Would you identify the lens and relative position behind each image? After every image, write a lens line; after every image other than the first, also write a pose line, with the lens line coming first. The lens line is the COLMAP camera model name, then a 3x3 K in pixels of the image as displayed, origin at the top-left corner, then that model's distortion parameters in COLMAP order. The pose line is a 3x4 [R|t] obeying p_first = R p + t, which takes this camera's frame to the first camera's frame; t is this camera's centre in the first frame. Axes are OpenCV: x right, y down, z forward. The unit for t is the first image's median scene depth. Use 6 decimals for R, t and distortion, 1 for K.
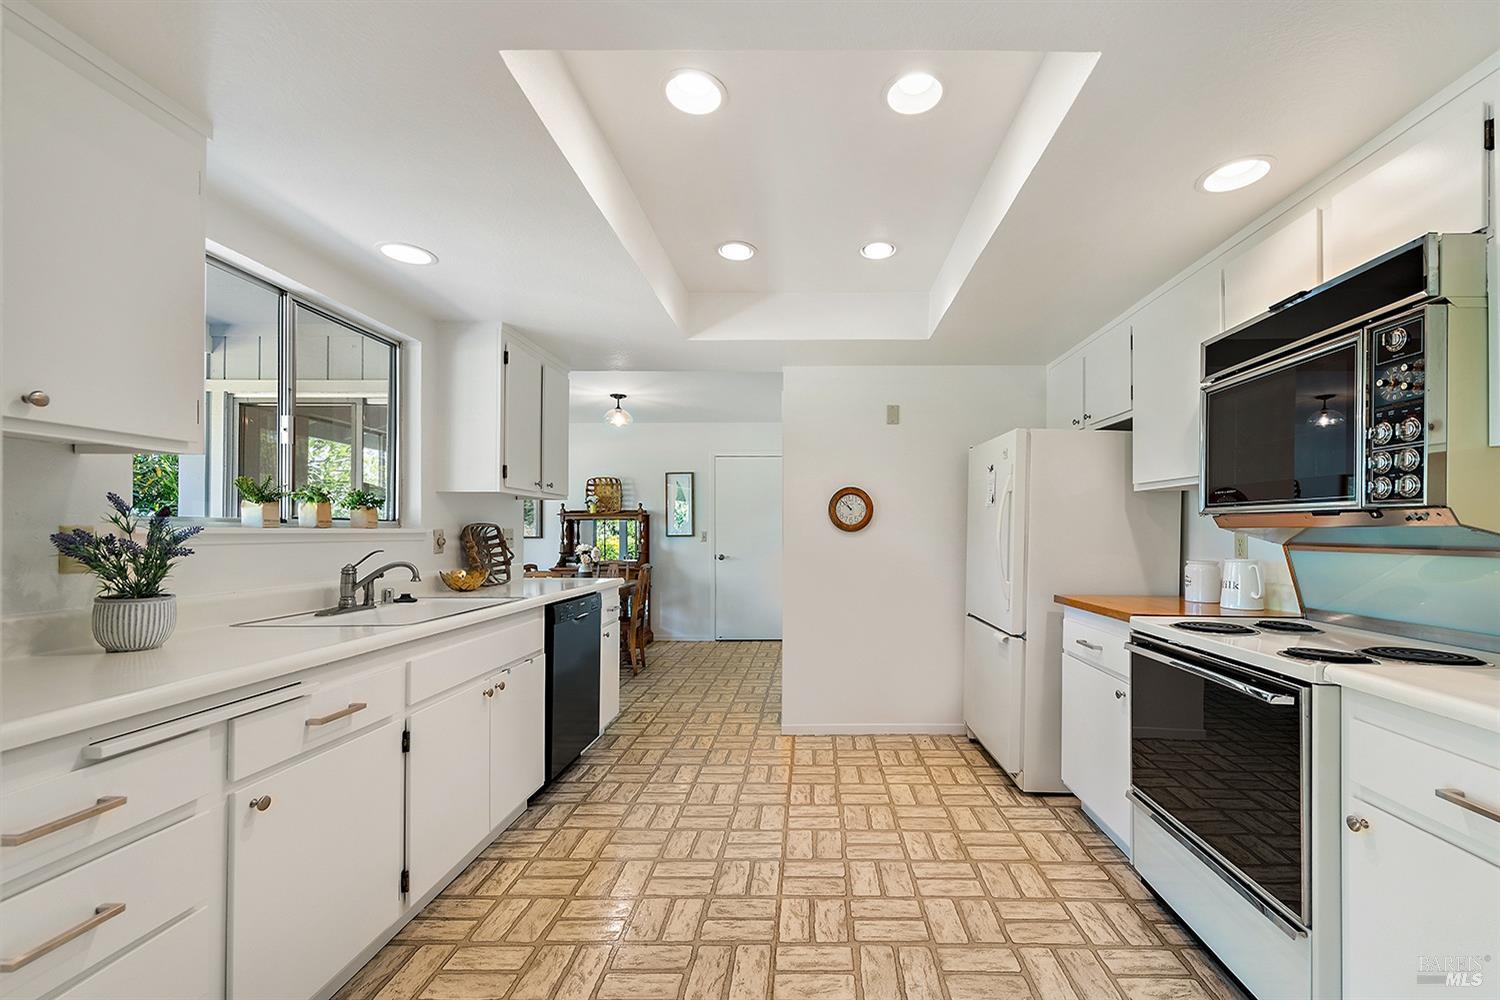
lens RADIAL K [[607.7, 0, 807.2], [0, 607.7, 530.3], [0, 0, 1]] dist [0.009499, -0.000803]
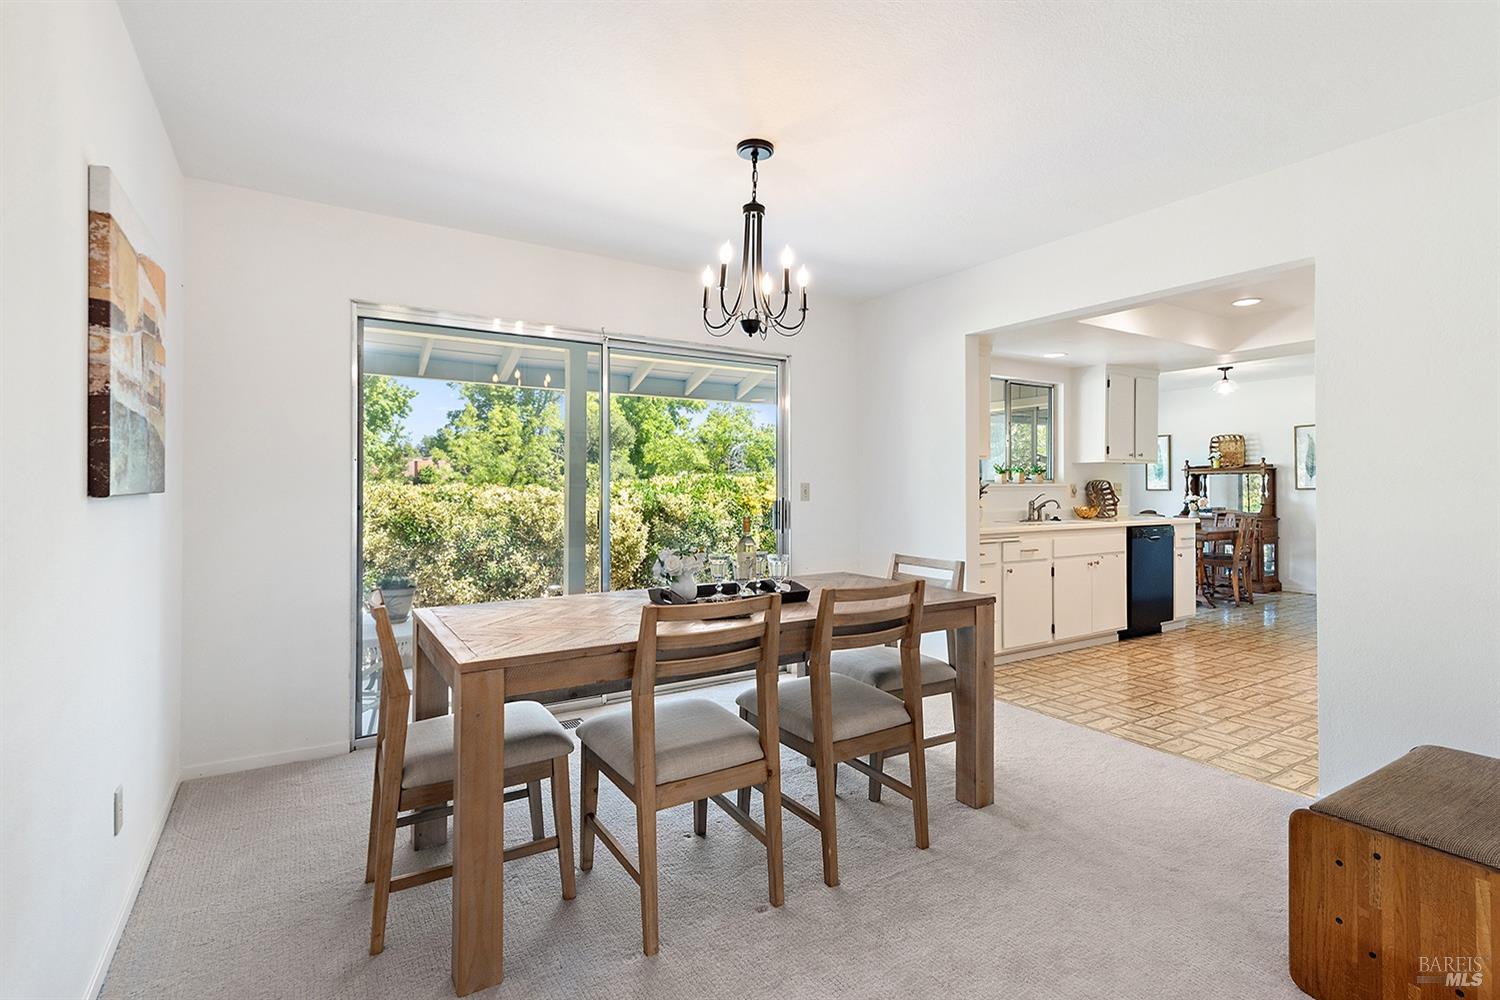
lens RADIAL K [[719.5, 0, 762.0], [0, 719.5, 477.0], [0, 0, 1]] dist [0.001085, -0.000174]
pose [[0.543457, -0.011194, -0.839362, 0.646054], [0.004518, 0.999936, -0.010409, -0.003794], [0.839425, 0.001864, 0.543473, -0.880575]]
